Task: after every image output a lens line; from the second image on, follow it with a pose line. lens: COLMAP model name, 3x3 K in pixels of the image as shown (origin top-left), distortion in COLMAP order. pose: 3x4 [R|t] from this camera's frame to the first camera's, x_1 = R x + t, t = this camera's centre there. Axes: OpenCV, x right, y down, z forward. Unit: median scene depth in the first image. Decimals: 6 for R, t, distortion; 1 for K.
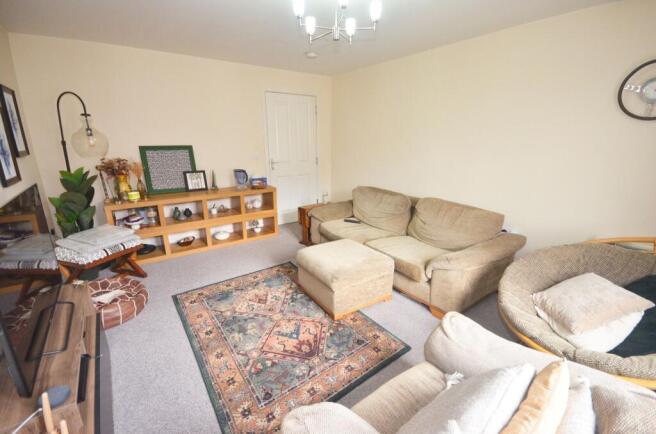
lens RADIAL K [[289.7, 0, 328.0], [0, 289.7, 217.0], [0, 0, 1]] dist [0.000147, 0.000057]
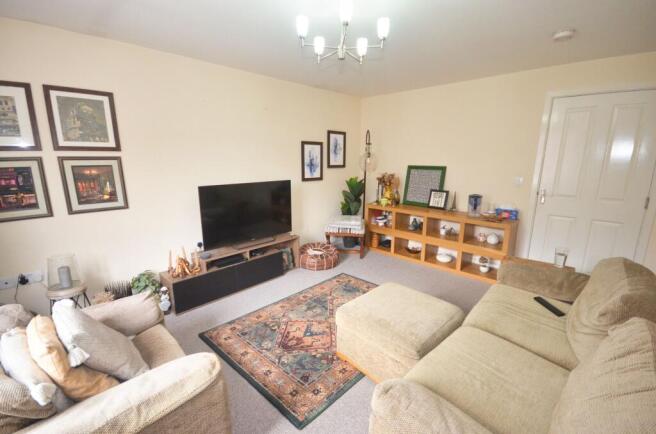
lens RADIAL K [[282.5, 0, 328.0], [0, 282.5, 217.0], [0, 0, 1]] dist [-0.000281, -0.000029]
pose [[0.180912, 0.203601, -0.962194, 0.621903], [-0.265936, 0.952020, 0.151447, -0.148438], [0.946863, 0.228483, 0.226377, 0.528441]]
